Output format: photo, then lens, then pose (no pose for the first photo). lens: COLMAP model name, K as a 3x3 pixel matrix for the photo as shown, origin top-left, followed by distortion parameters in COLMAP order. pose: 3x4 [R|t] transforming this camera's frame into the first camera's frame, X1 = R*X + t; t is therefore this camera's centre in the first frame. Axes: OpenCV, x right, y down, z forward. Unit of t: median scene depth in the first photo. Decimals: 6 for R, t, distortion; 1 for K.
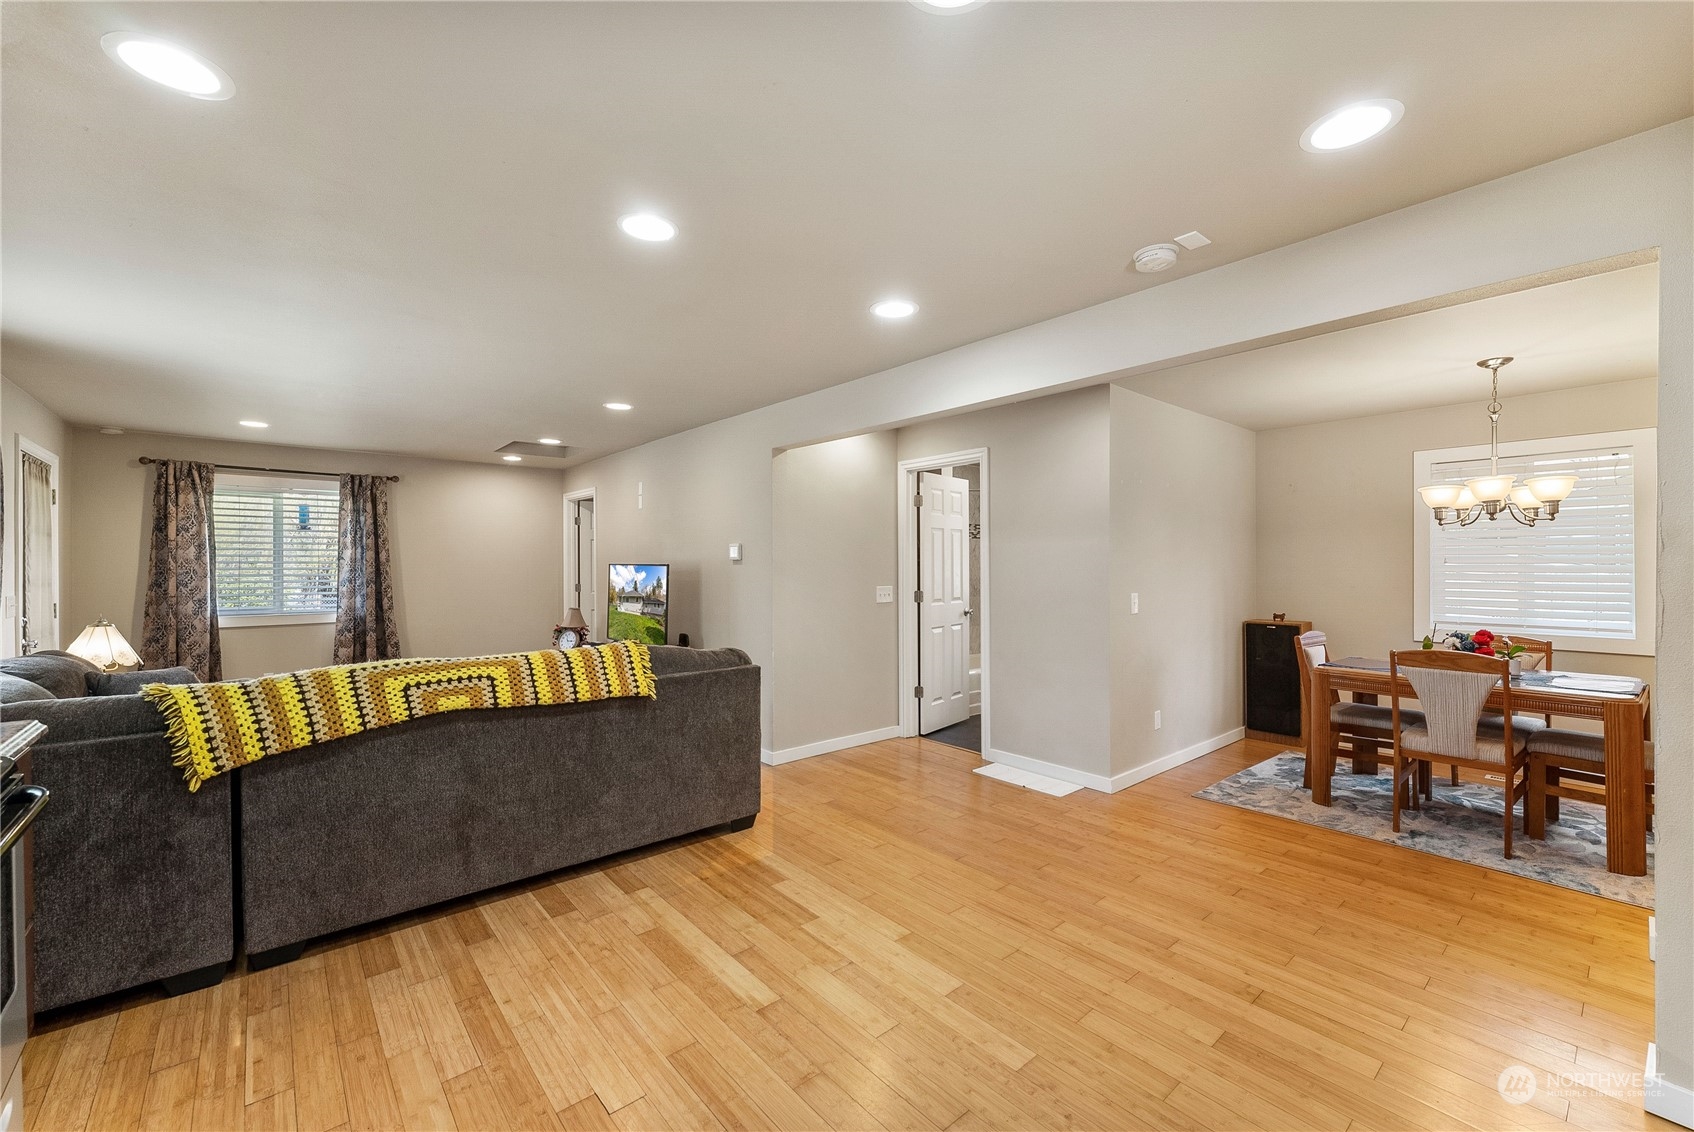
lens RADIAL K [[675.3, 0, 847.5], [0, 675.3, 560.8], [0, 0, 1]] dist [-0.000255, 0.000003]
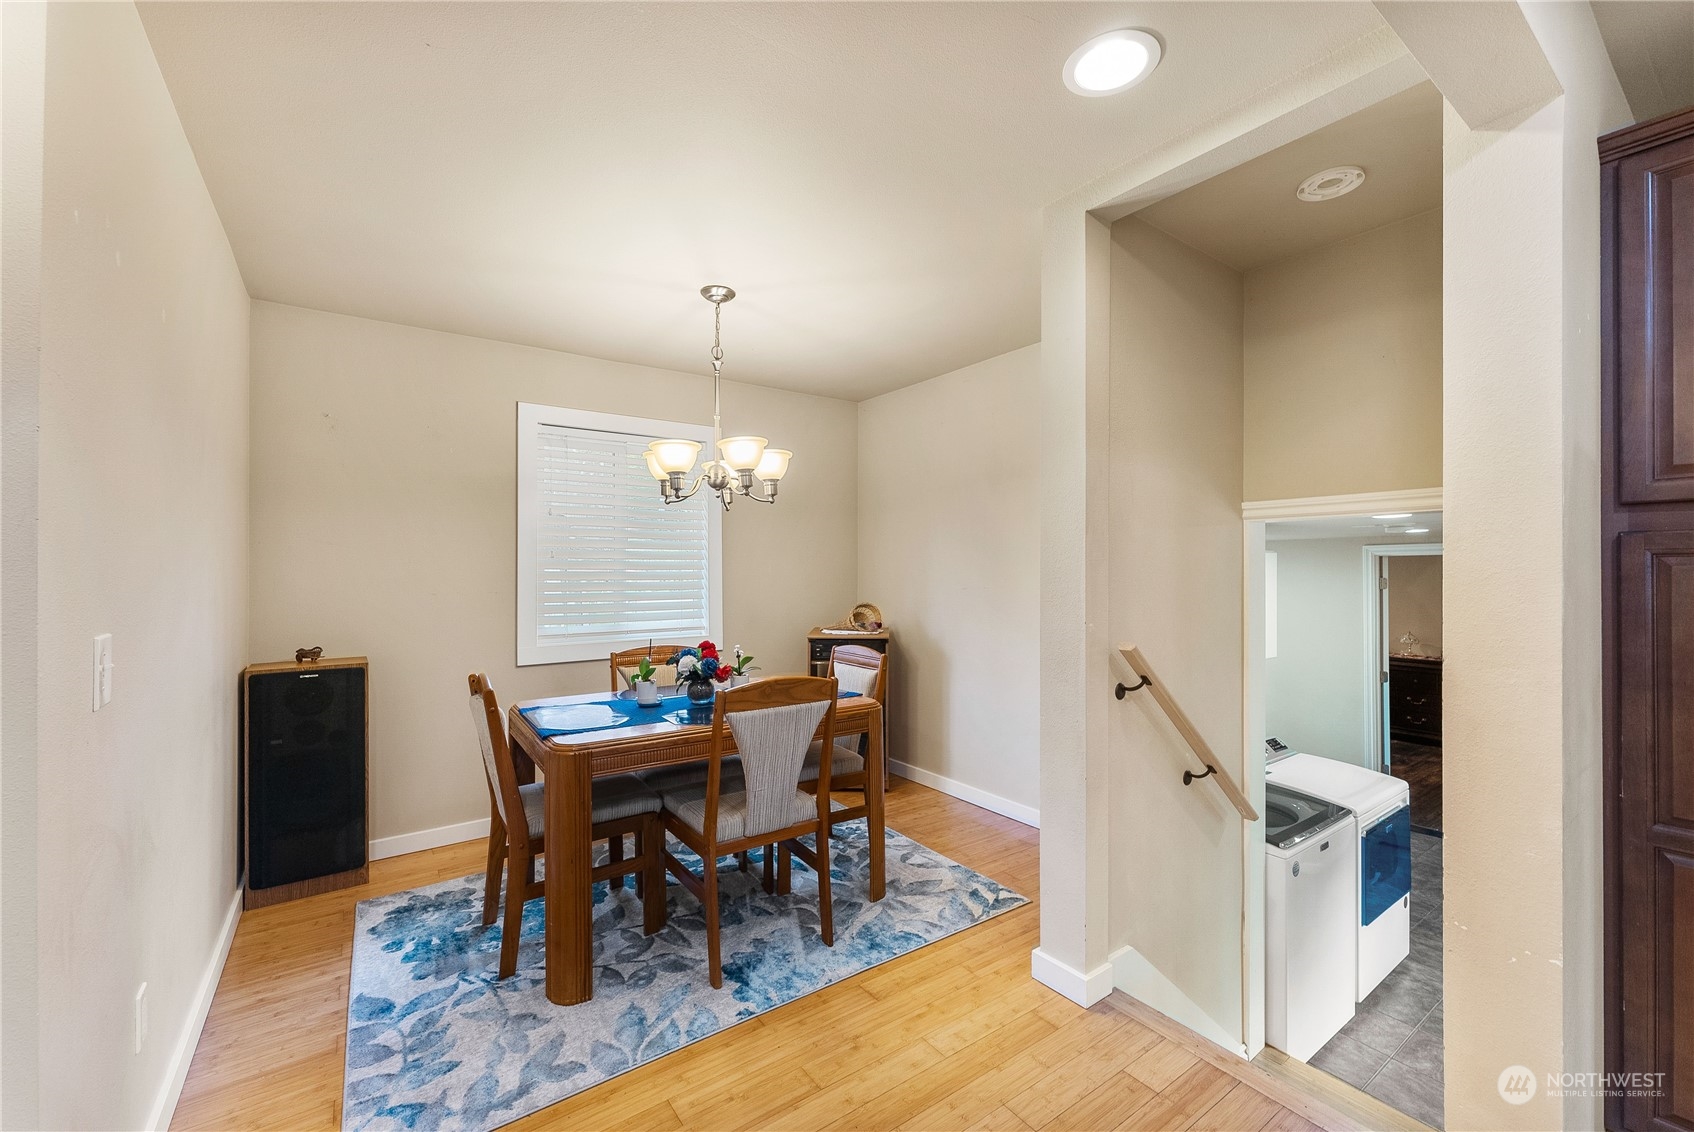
lens RADIAL K [[684.4, 0, 857.7], [0, 684.4, 571.0], [0, 0, 1]] dist [0.000646, 0.000058]
pose [[0.074131, 0.002779, 0.997245, 0.184725], [-0.002443, 0.999994, -0.002605, 0.023984], [-0.997246, -0.002243, 0.074137, 0.752267]]
